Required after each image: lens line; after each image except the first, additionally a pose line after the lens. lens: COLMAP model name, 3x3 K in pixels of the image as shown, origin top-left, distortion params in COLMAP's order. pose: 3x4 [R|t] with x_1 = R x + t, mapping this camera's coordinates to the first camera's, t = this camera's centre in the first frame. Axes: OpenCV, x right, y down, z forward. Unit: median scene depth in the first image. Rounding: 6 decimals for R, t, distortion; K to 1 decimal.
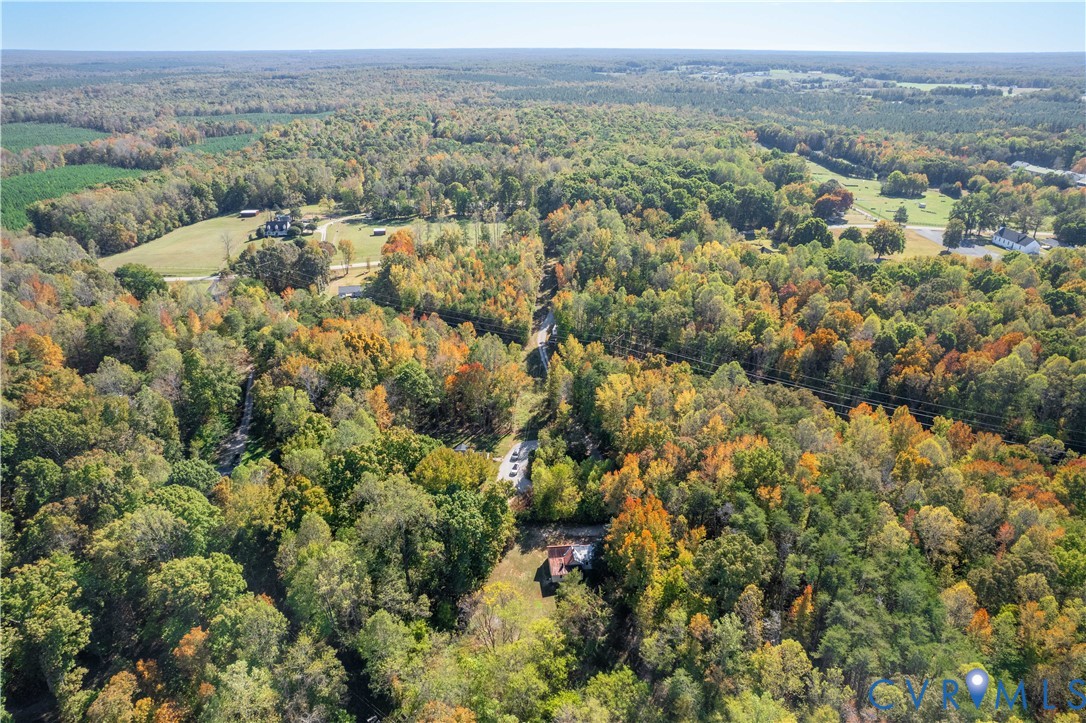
lens RADIAL K [[727.1, 0, 546.3], [0, 727.1, 361.3], [0, 0, 1]] dist [-0.081078, 0.075132]
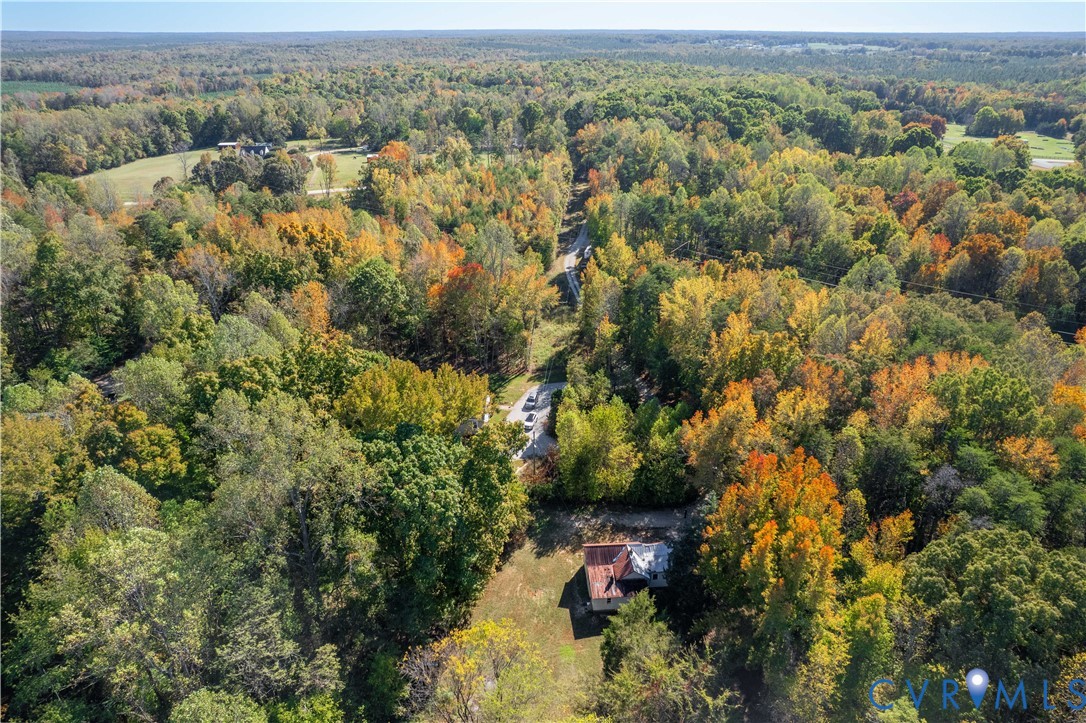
lens RADIAL K [[727.1, 0, 546.3], [0, 727.1, 361.3], [0, 0, 1]] dist [-0.081078, 0.075132]
pose [[0.999492, 0.013452, -0.028883, -0.010060], [-0.013110, 0.999842, 0.011988, 0.082679], [0.029039, -0.011604, 0.999511, 0.339407]]
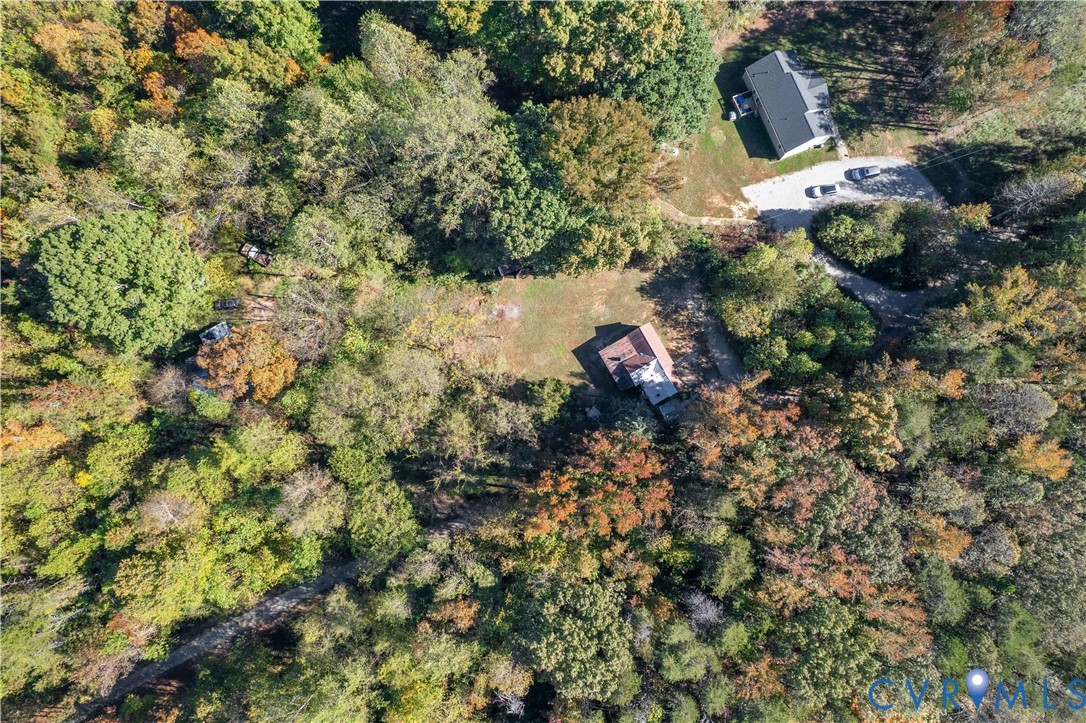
lens RADIAL K [[727.1, 0, 546.3], [0, 727.1, 361.3], [0, 0, 1]] dist [-0.081078, 0.075132]
pose [[0.394808, 0.914090, -0.092551, 0.045555], [-0.392394, 0.258846, 0.882625, -0.225741], [0.830755, -0.312151, 0.460878, 0.468366]]
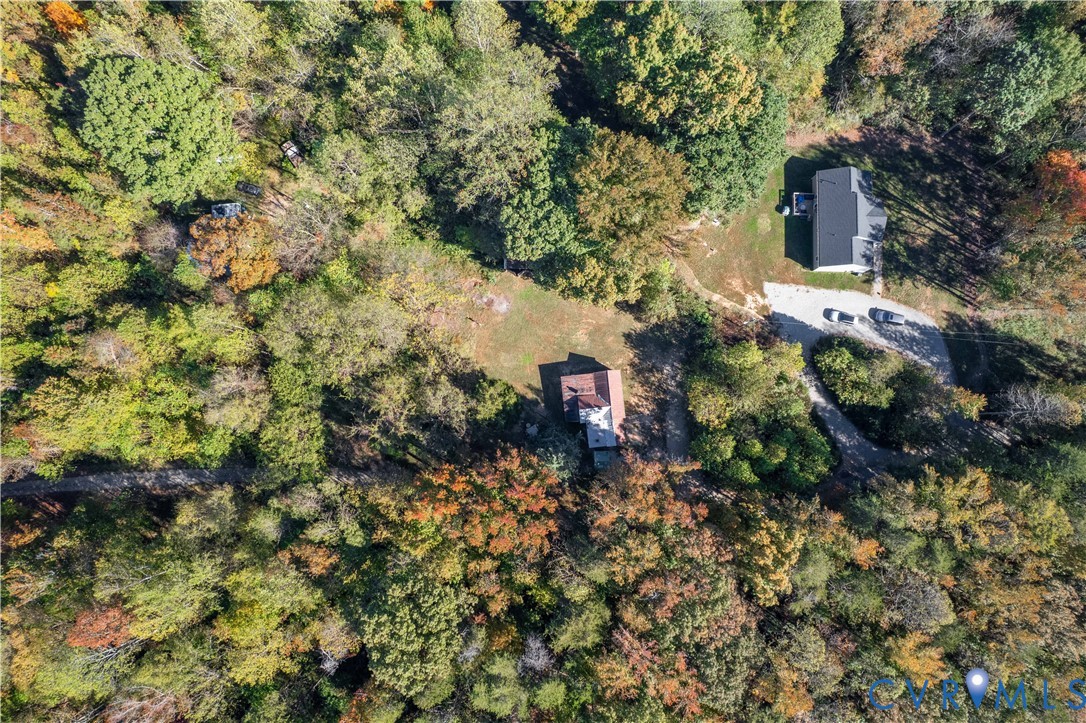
lens RADIAL K [[727.1, 0, 546.3], [0, 727.1, 361.3], [0, 0, 1]] dist [-0.081078, 0.075132]
pose [[-0.007504, 0.995514, -0.094321, 0.044164], [-0.418071, 0.082561, 0.904655, -0.249118], [0.908383, 0.046221, 0.415576, 0.516191]]
